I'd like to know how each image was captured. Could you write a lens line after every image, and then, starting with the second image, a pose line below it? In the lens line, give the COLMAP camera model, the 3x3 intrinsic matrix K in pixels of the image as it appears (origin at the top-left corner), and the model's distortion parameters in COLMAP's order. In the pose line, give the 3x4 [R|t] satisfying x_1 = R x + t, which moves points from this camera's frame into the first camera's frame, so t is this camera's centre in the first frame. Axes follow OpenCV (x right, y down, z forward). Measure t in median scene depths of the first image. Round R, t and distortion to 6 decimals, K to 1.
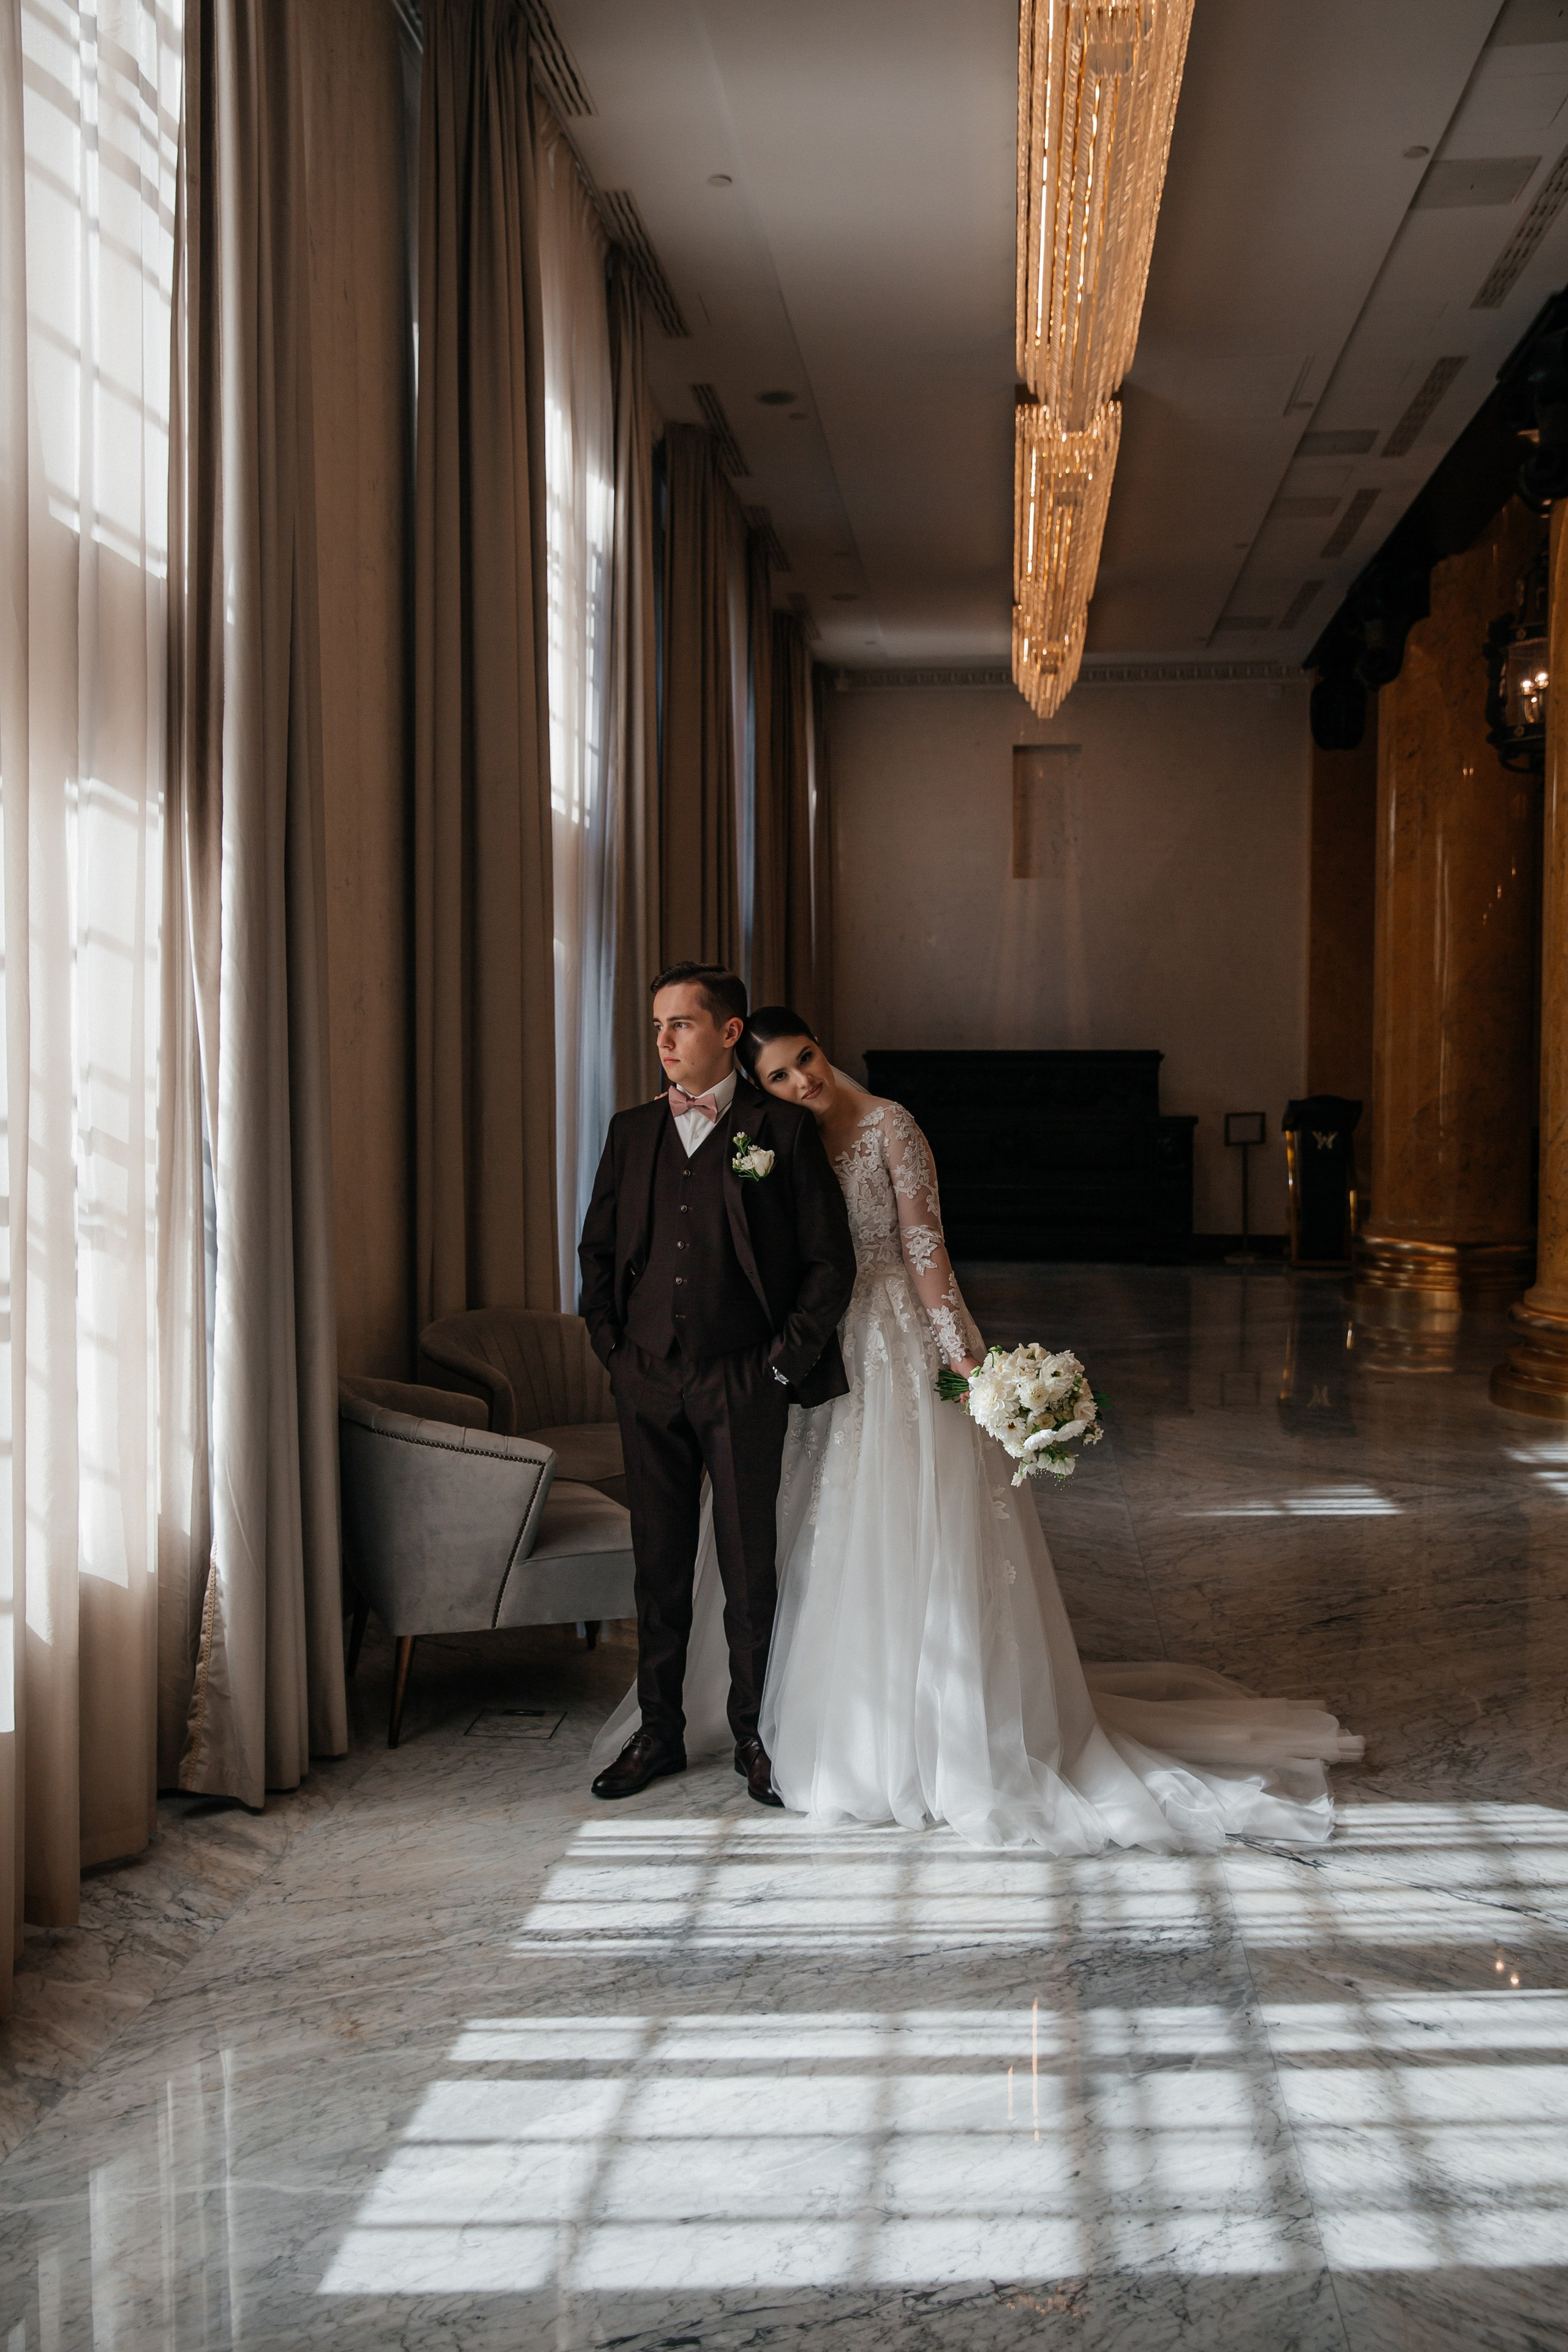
lens RADIAL K [[2017.6, 0, 837.9], [0, 2017.6, 1184.0], [0, 0, 1]] dist [-0.068383, 0.104000]
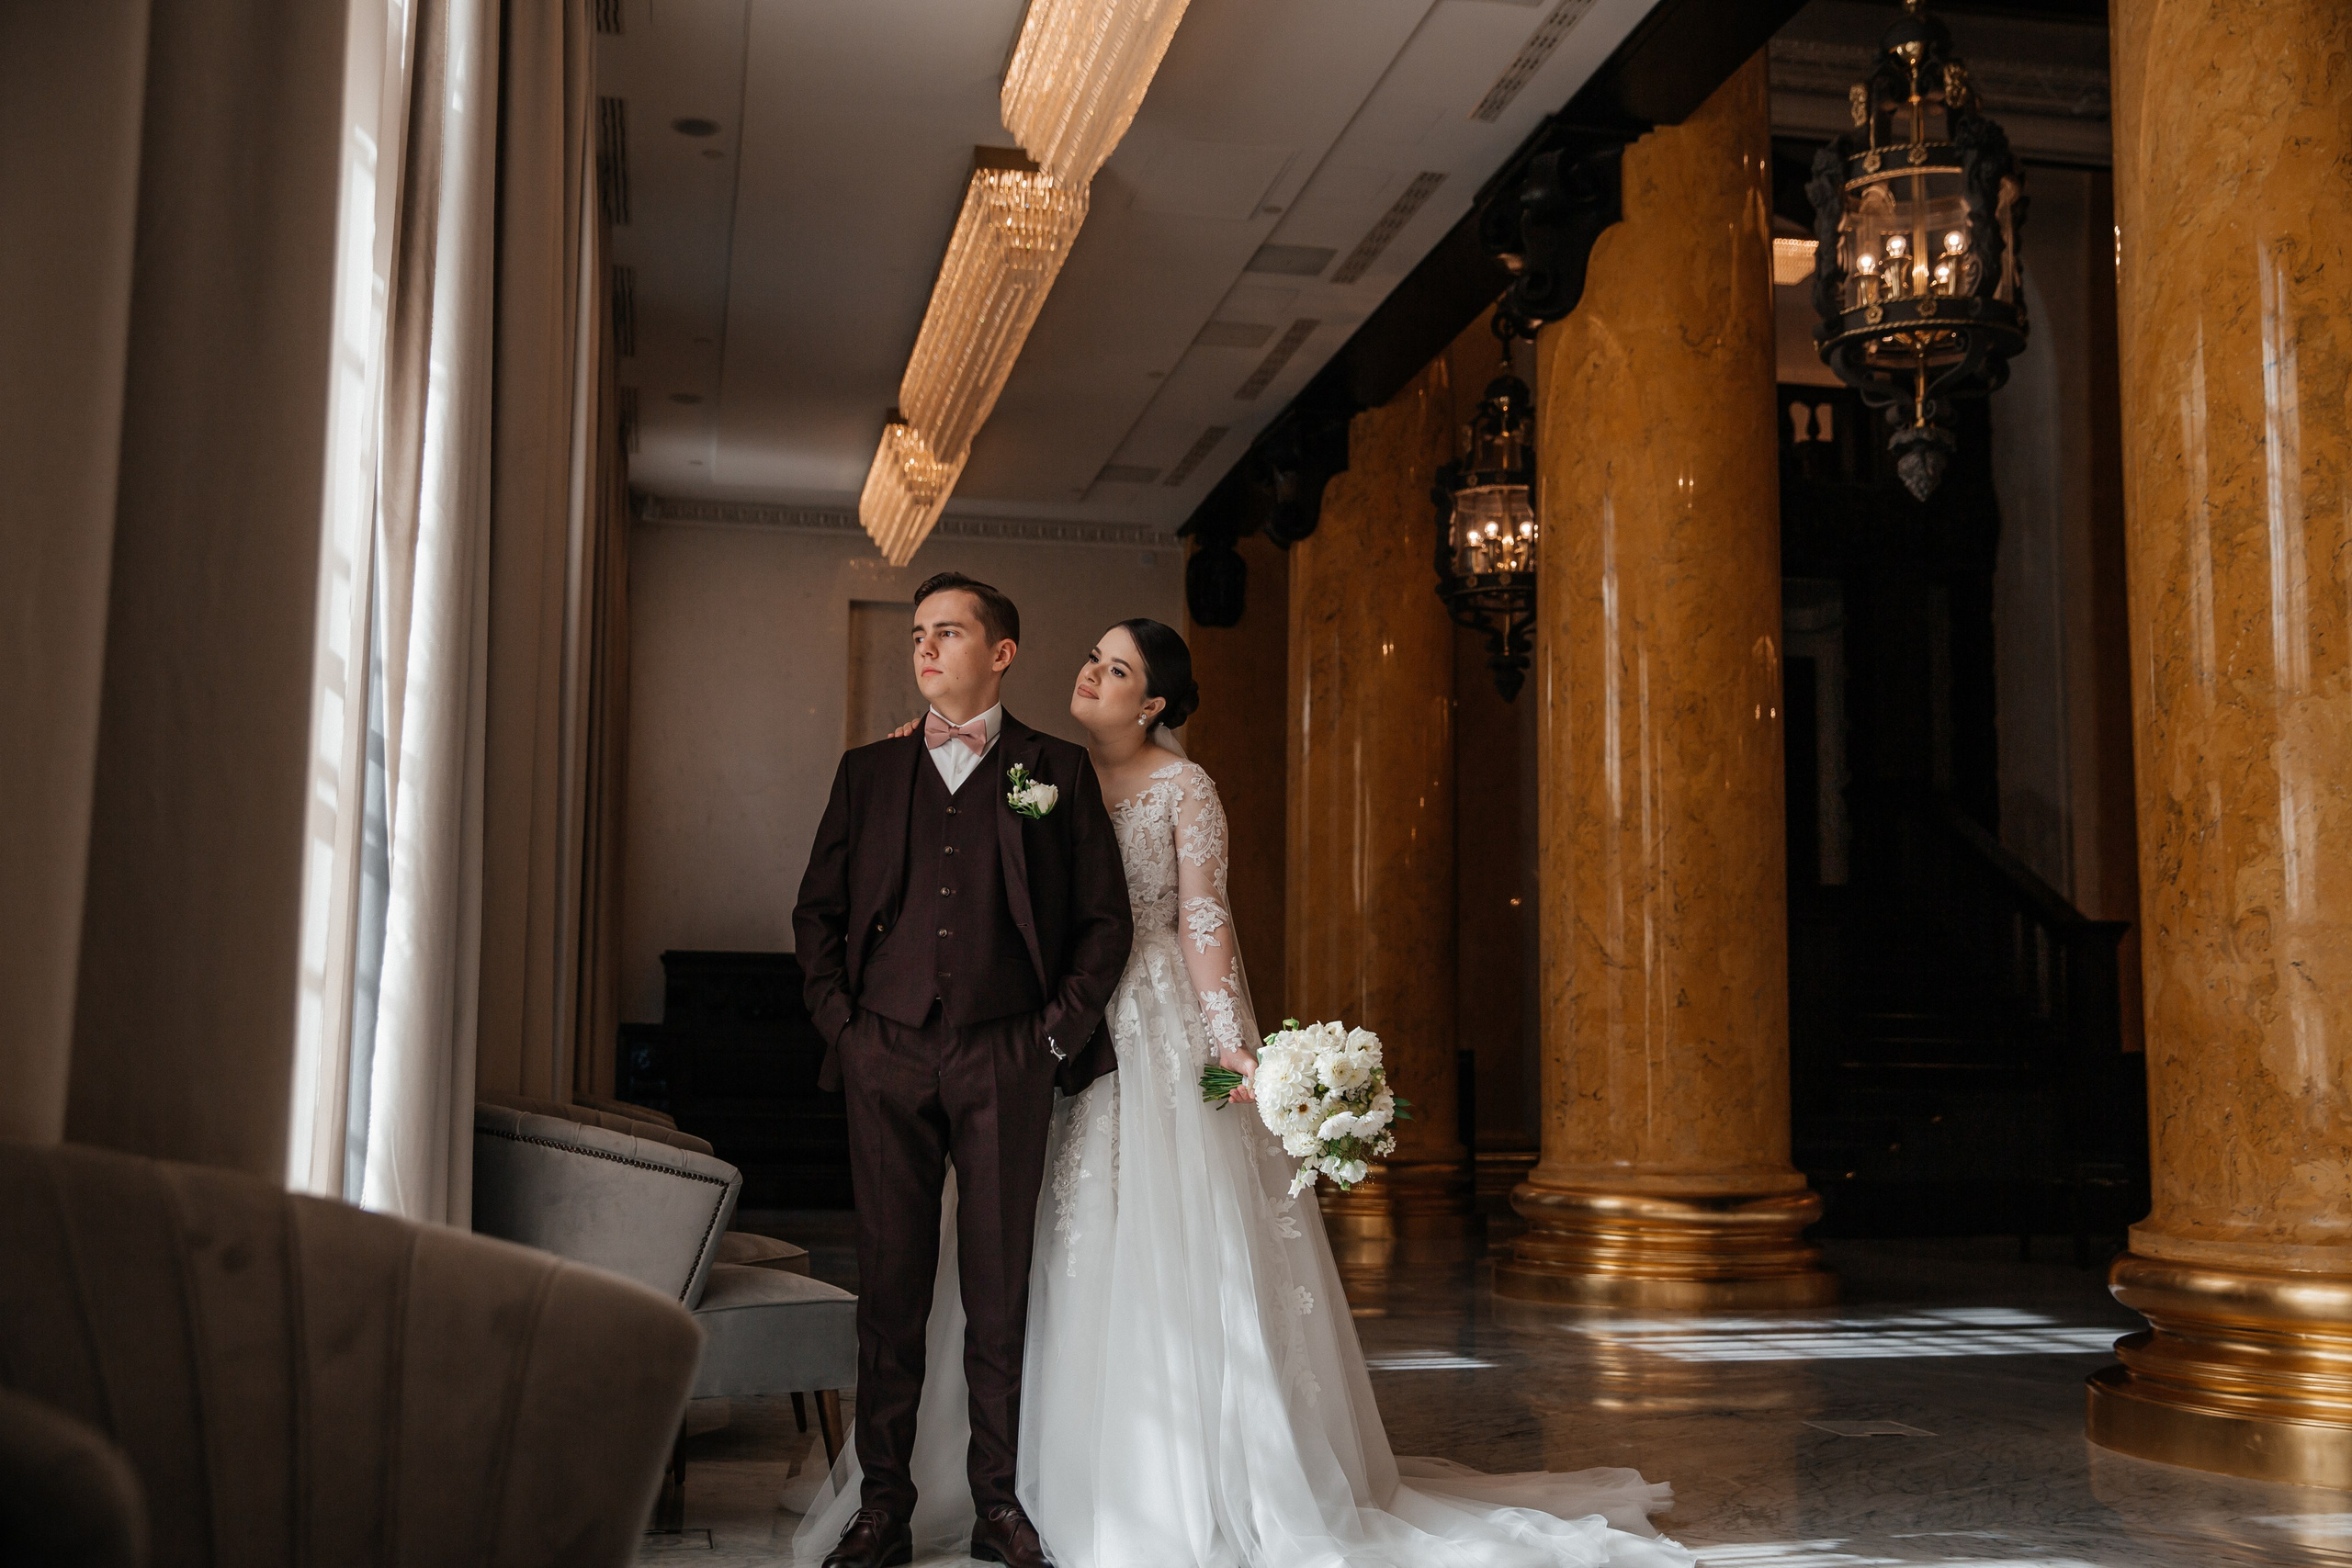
lens RADIAL K [[2410.2, 0, 1234.6], [0, 2410.2, 787.1], [0, 0, 1]] dist [0.024610, 0.040696]
pose [[0.951938, 0.044162, 0.303089, -0.263820], [0.009115, 0.985028, -0.172155, 0.157720], [-0.306154, 0.166644, 0.937283, 0.005936]]
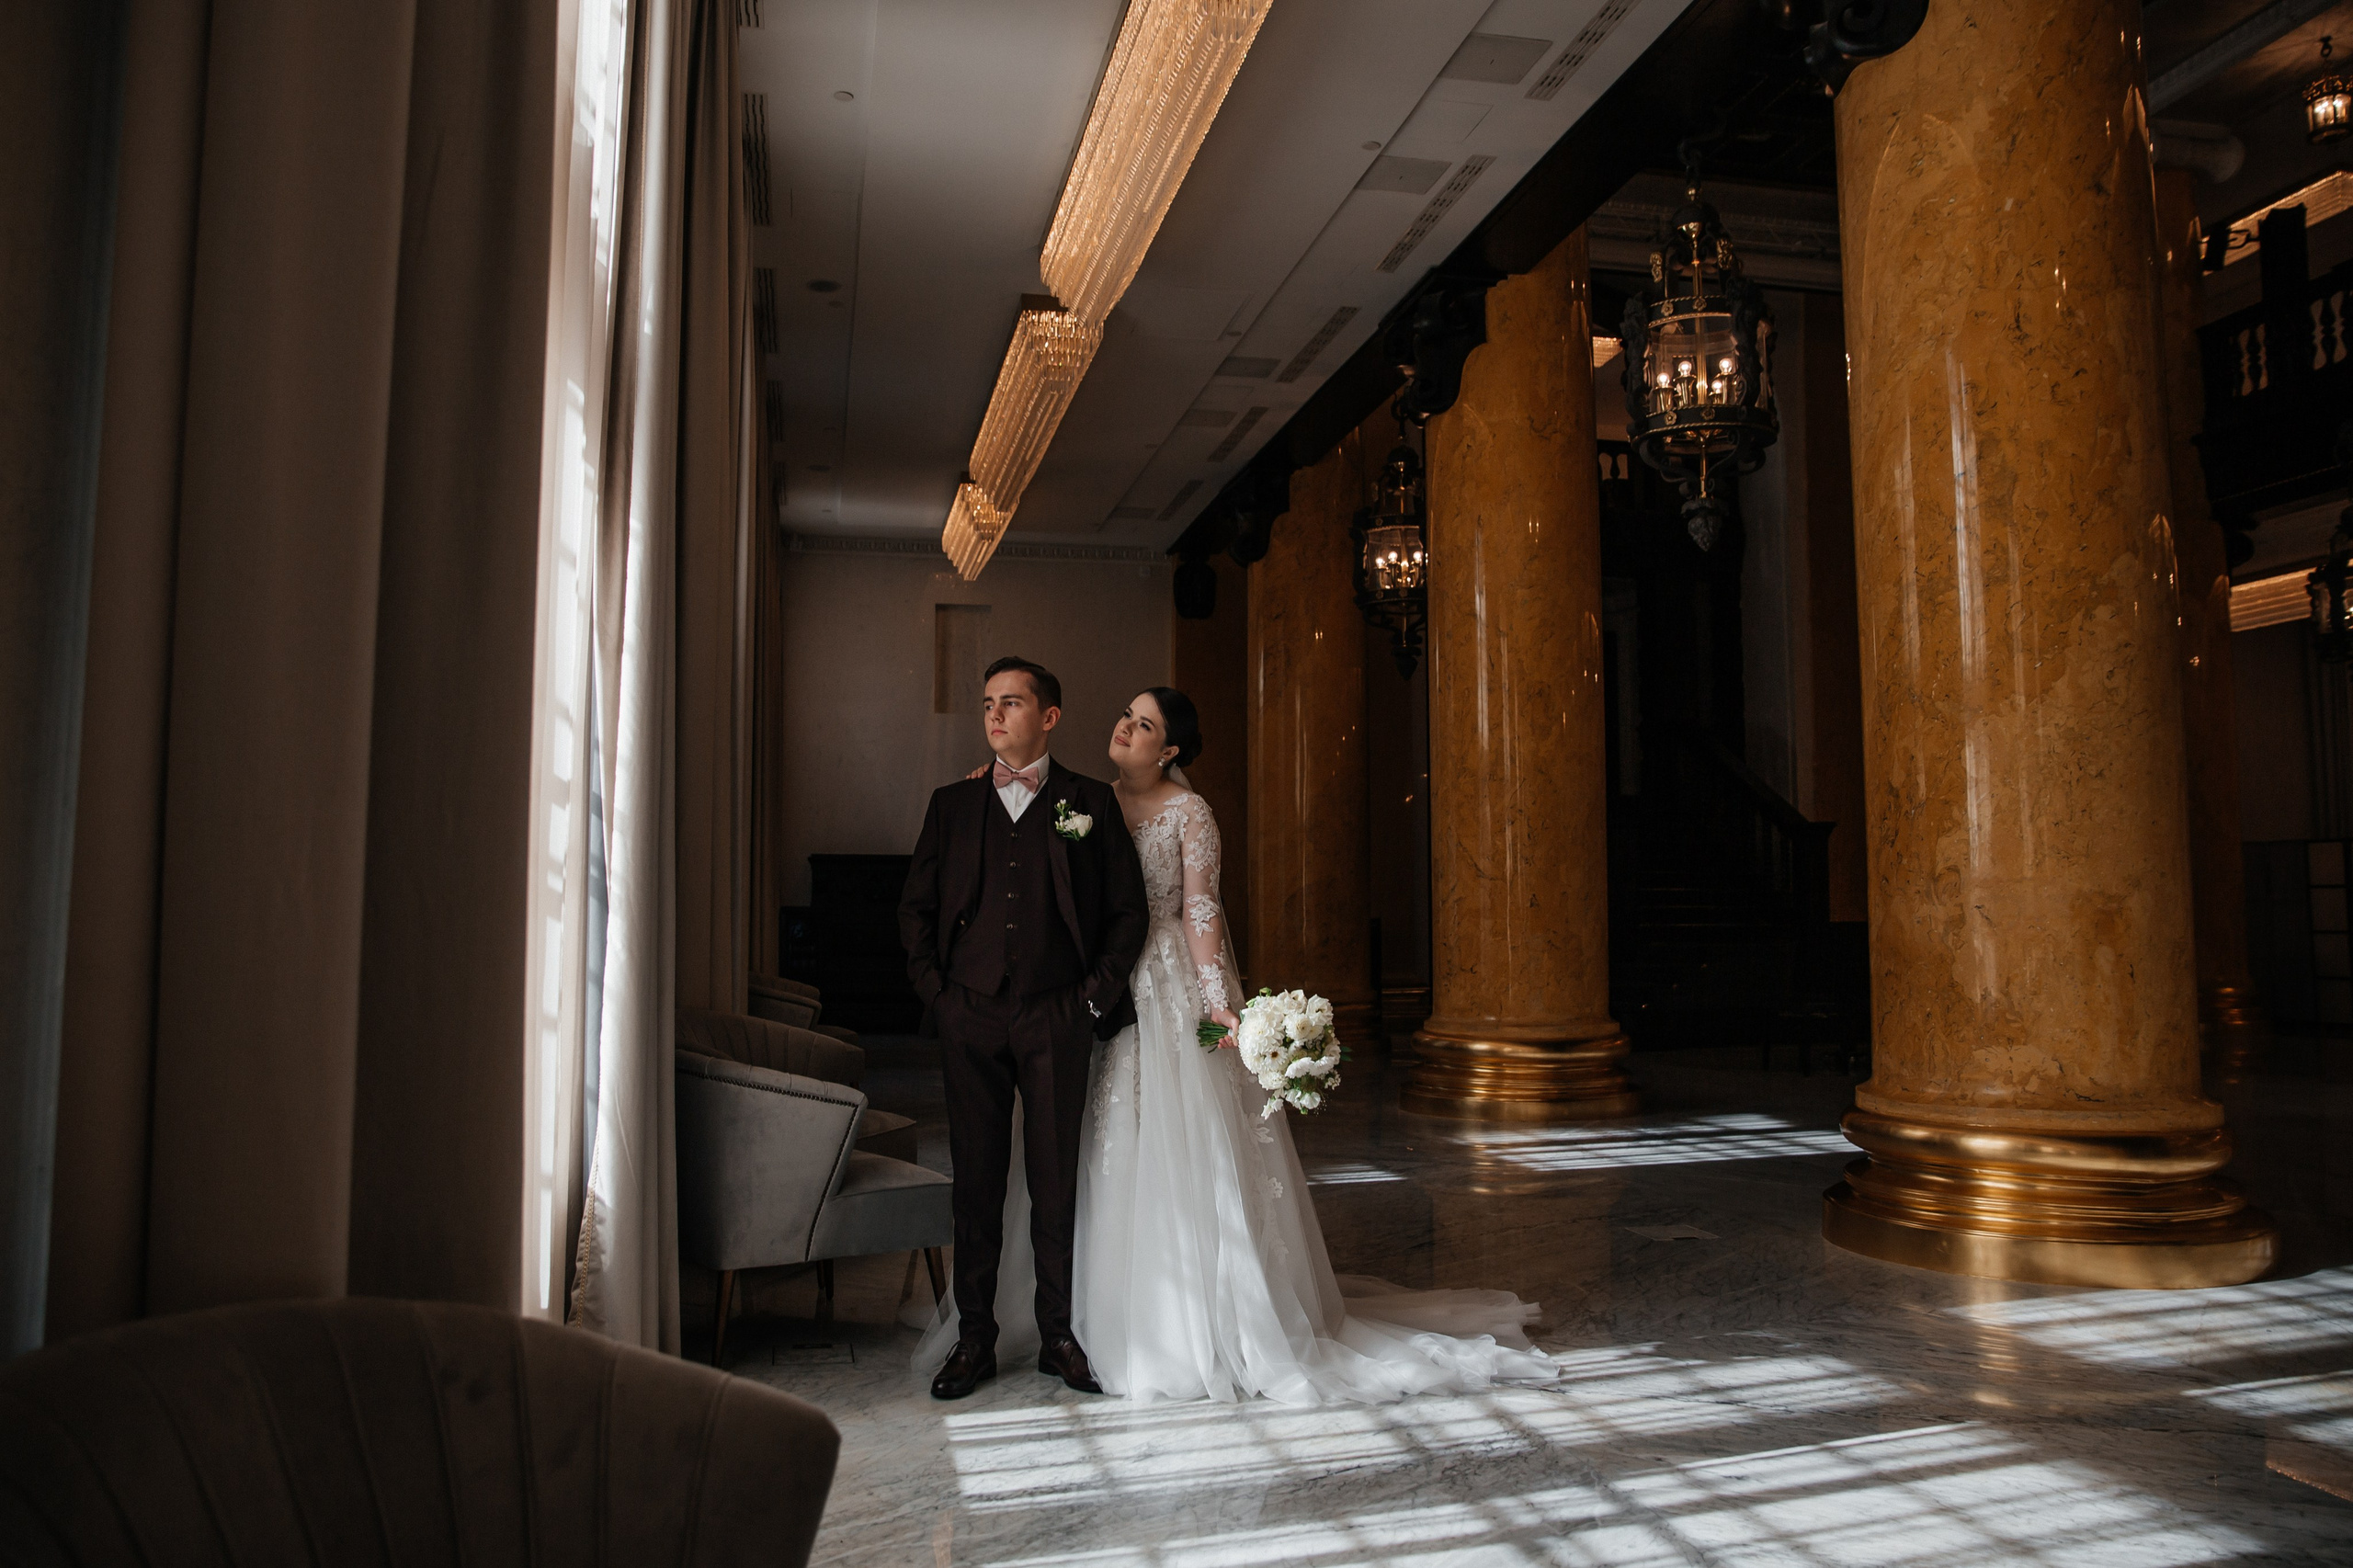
lens RADIAL K [[1686.6, 0, 1176.5], [0, 1686.6, 784.0], [0, 0, 1]] dist [-0.115975, 0.089399]
pose [[0.957351, 0.021251, 0.288145, -0.257507], [0.016739, 0.991537, -0.128742, 0.088776], [-0.288442, 0.128075, 0.948893, 0.055561]]
